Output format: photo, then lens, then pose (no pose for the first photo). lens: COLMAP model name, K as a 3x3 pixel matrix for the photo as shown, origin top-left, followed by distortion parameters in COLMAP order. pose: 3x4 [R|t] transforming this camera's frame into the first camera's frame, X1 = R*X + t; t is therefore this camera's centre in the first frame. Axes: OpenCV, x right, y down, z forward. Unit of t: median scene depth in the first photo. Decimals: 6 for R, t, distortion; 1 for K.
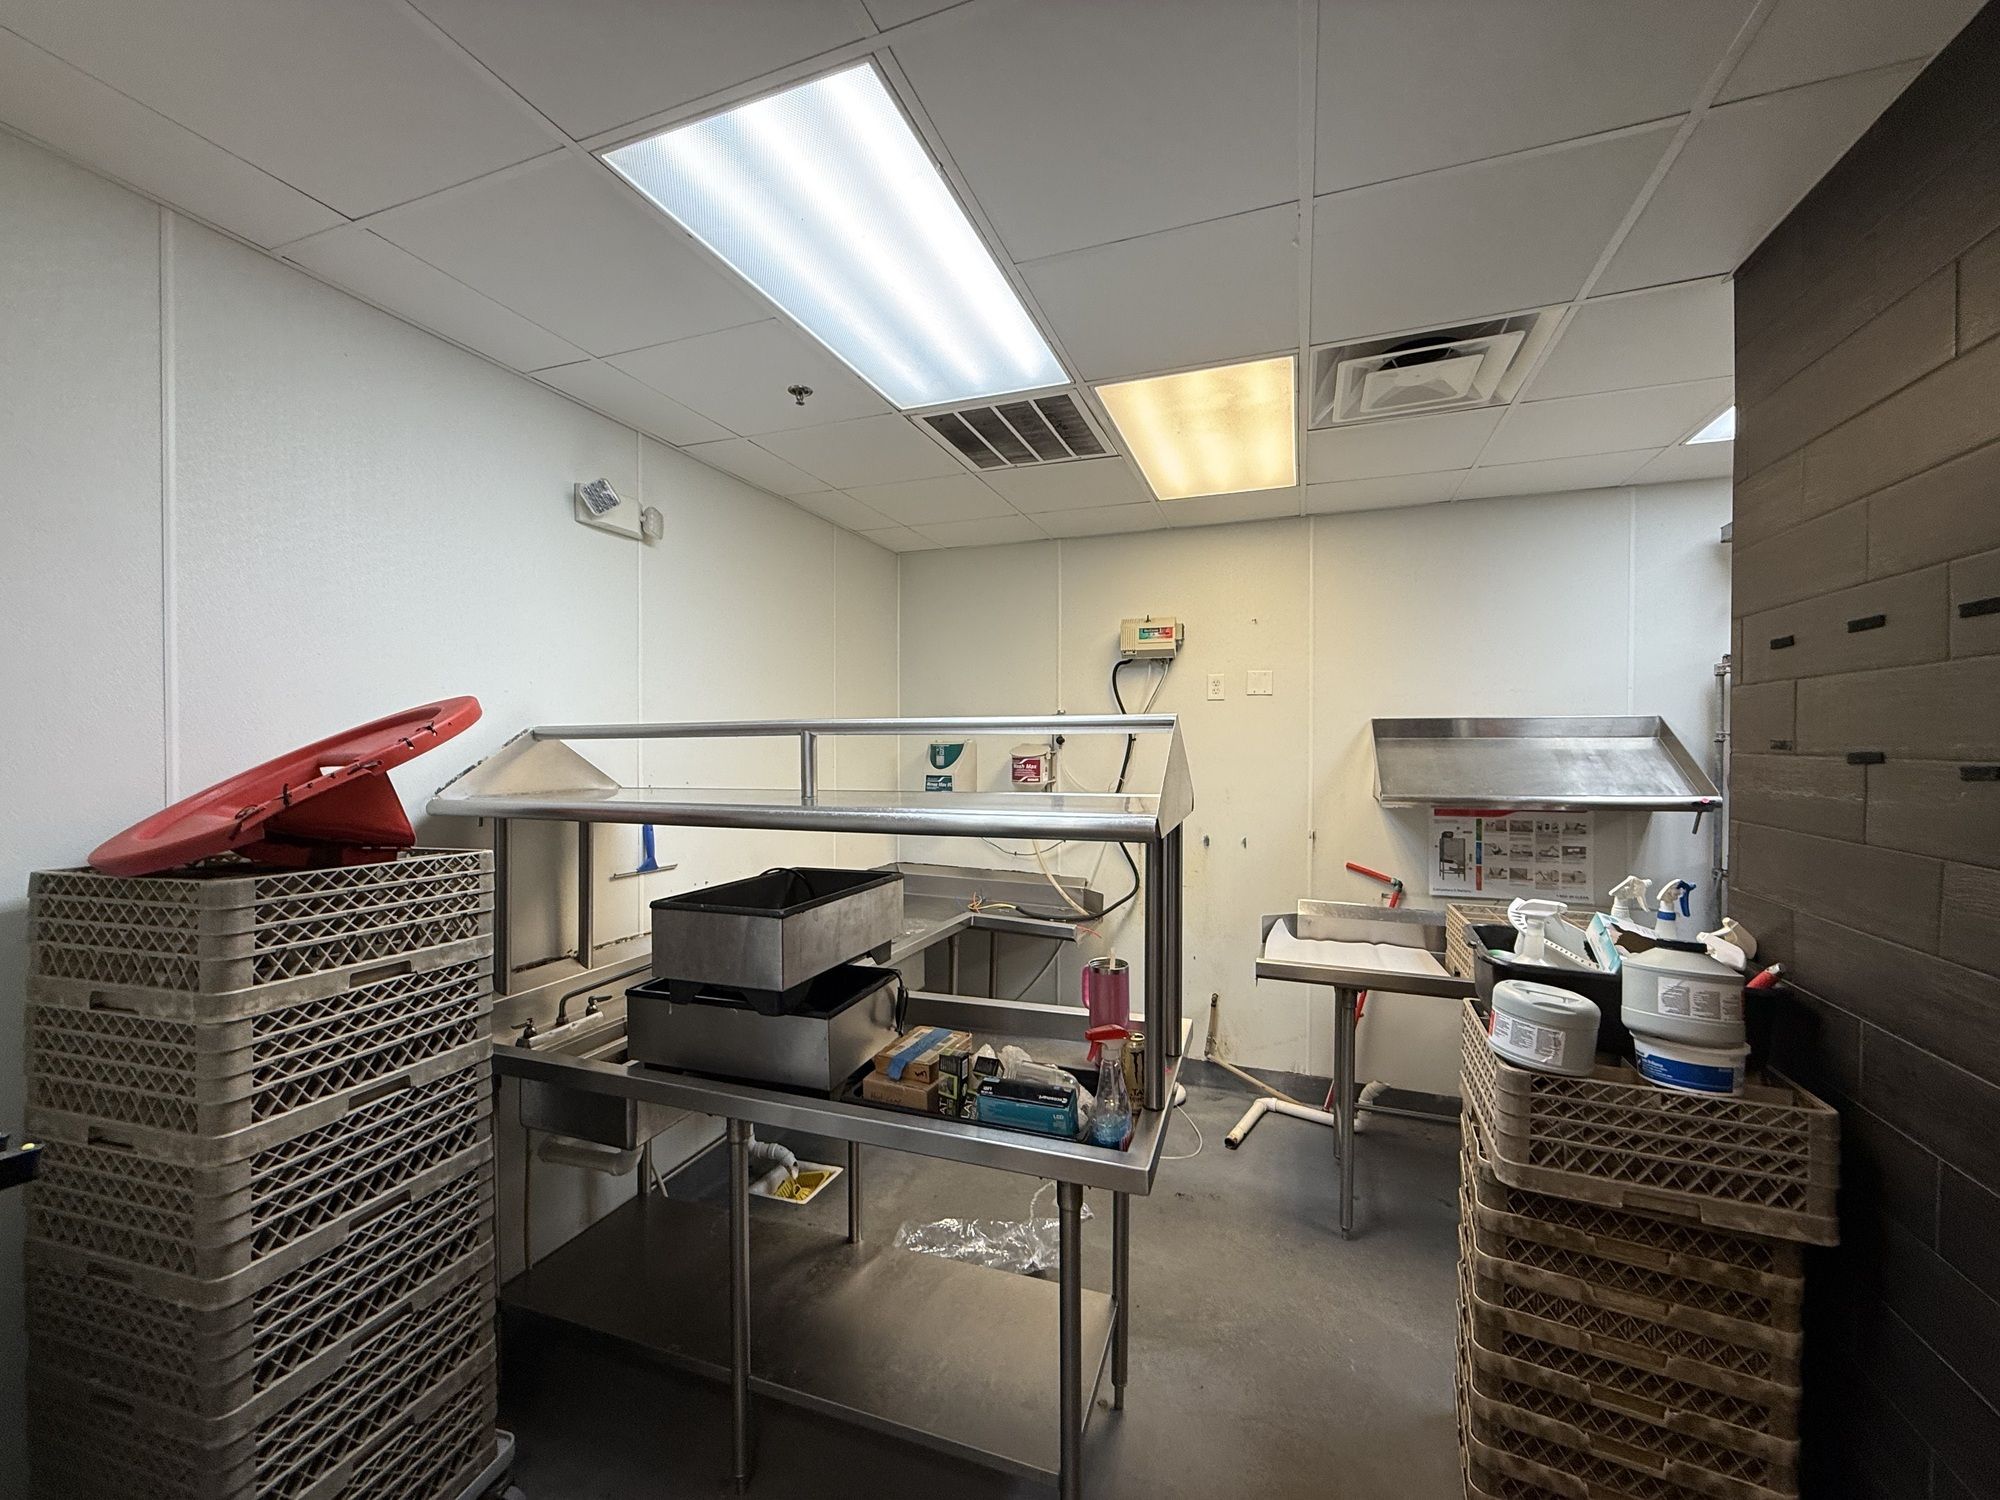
lens RADIAL K [[794.2, 0, 1001.1], [0, 794.2, 751.6], [0, 0, 1]] dist [0.000154, 0.000433]
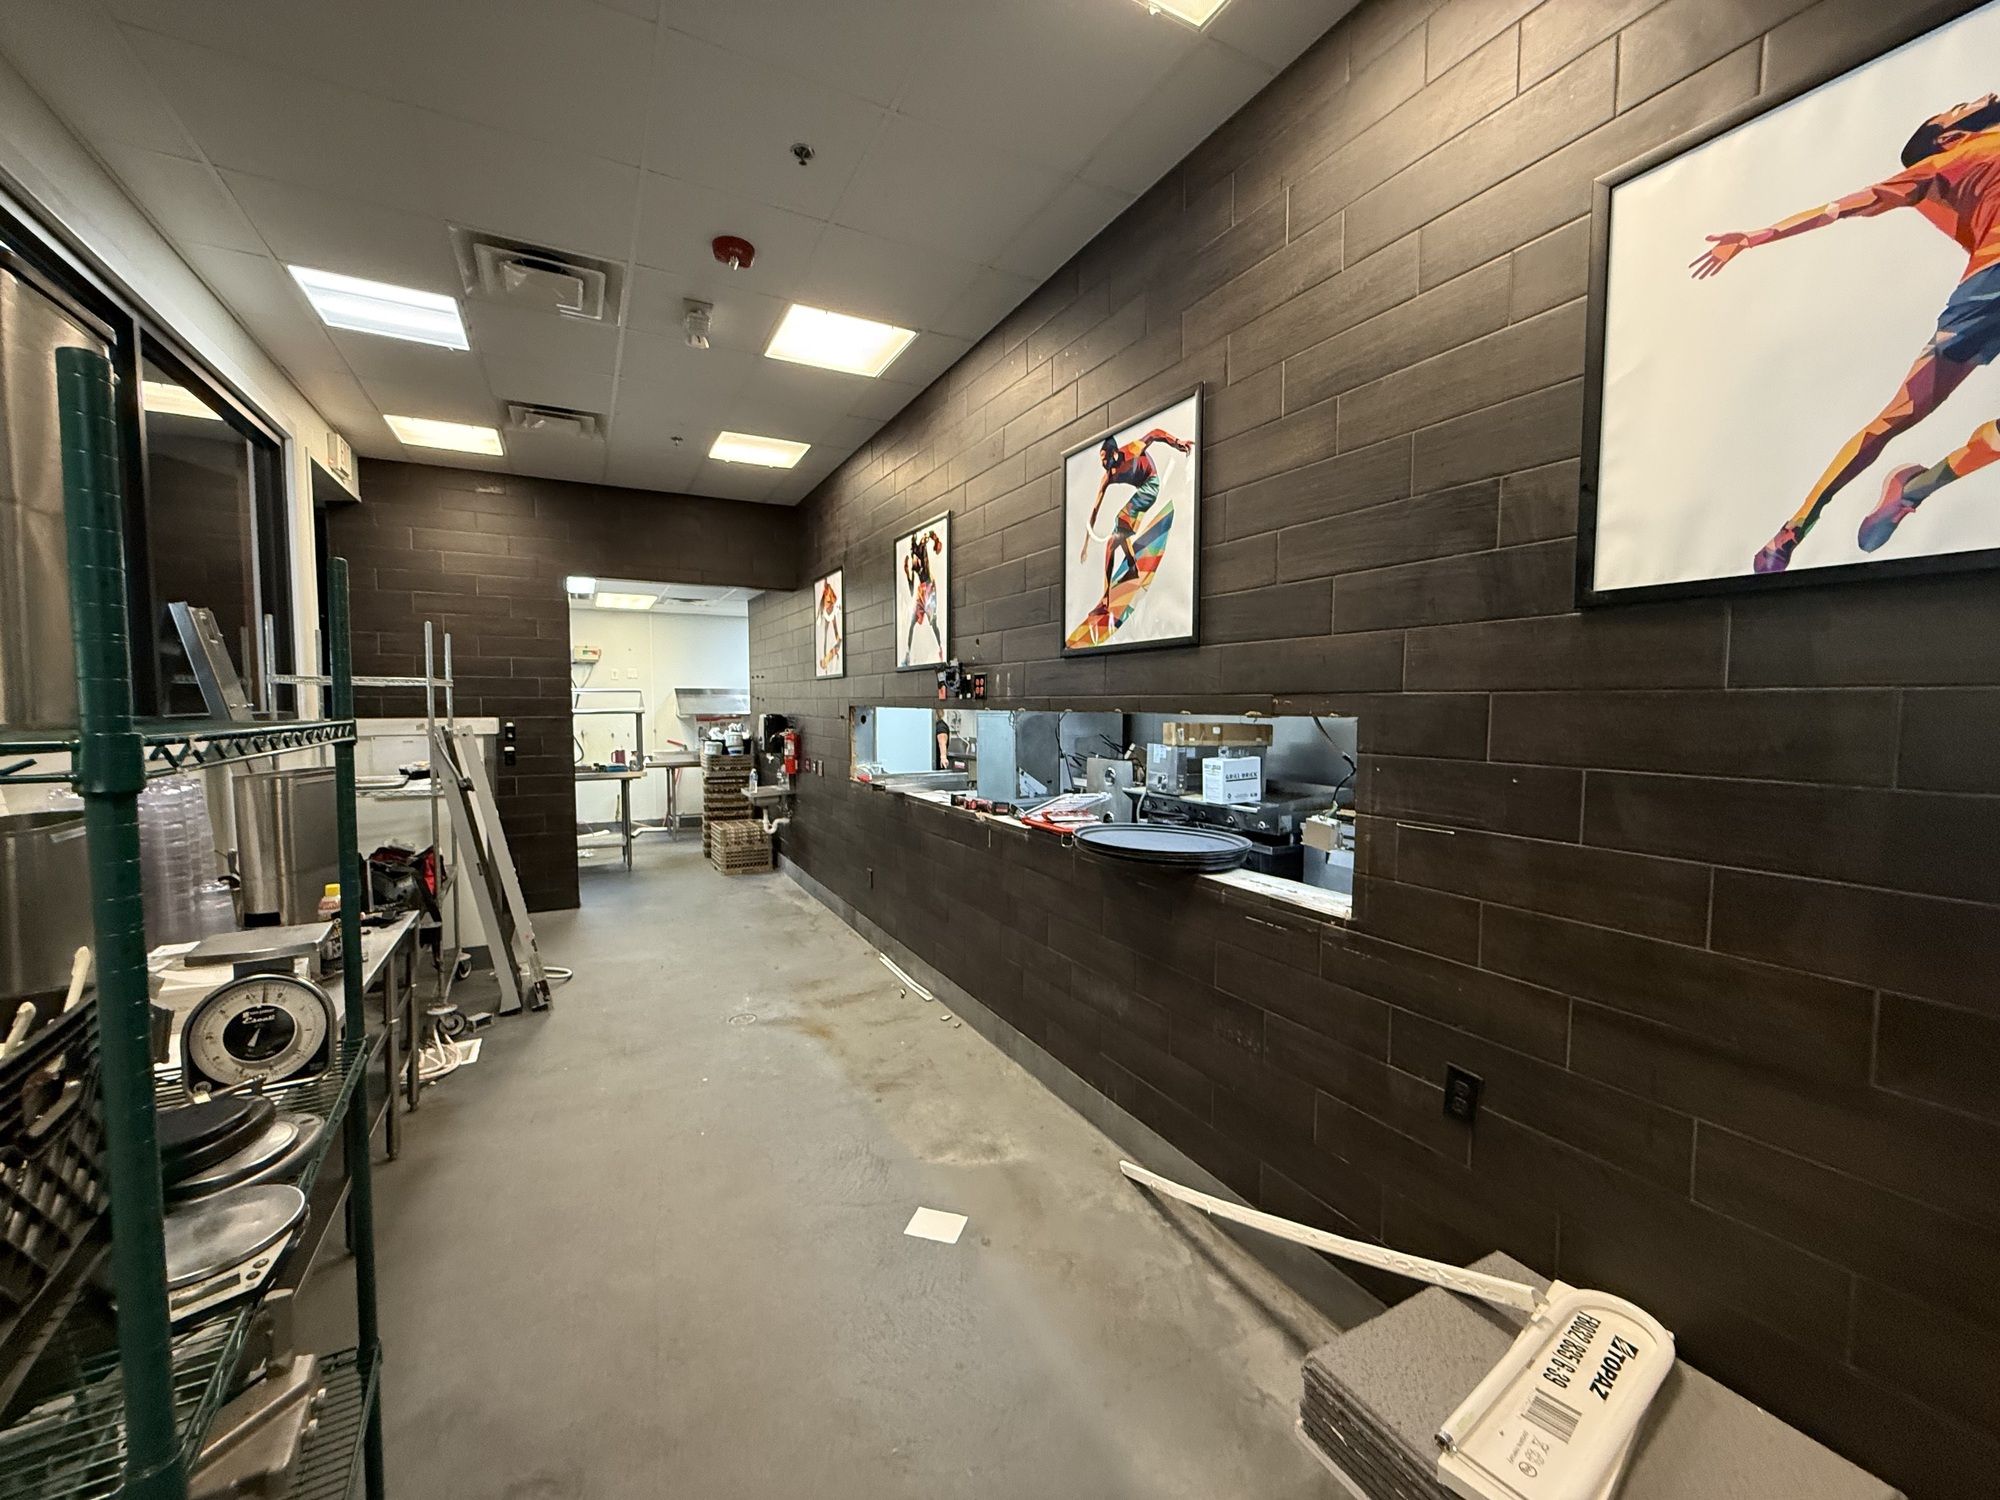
lens RADIAL K [[794.2, 0, 995.9], [0, 794.2, 750.6], [0, 0, 1]] dist [0.000154, 0.000433]
pose [[0.667302, -0.048442, 0.743210, -1.983967], [0.014583, 0.998541, 0.051990, 0.113688], [-0.744645, -0.023855, 0.667035, -3.920335]]
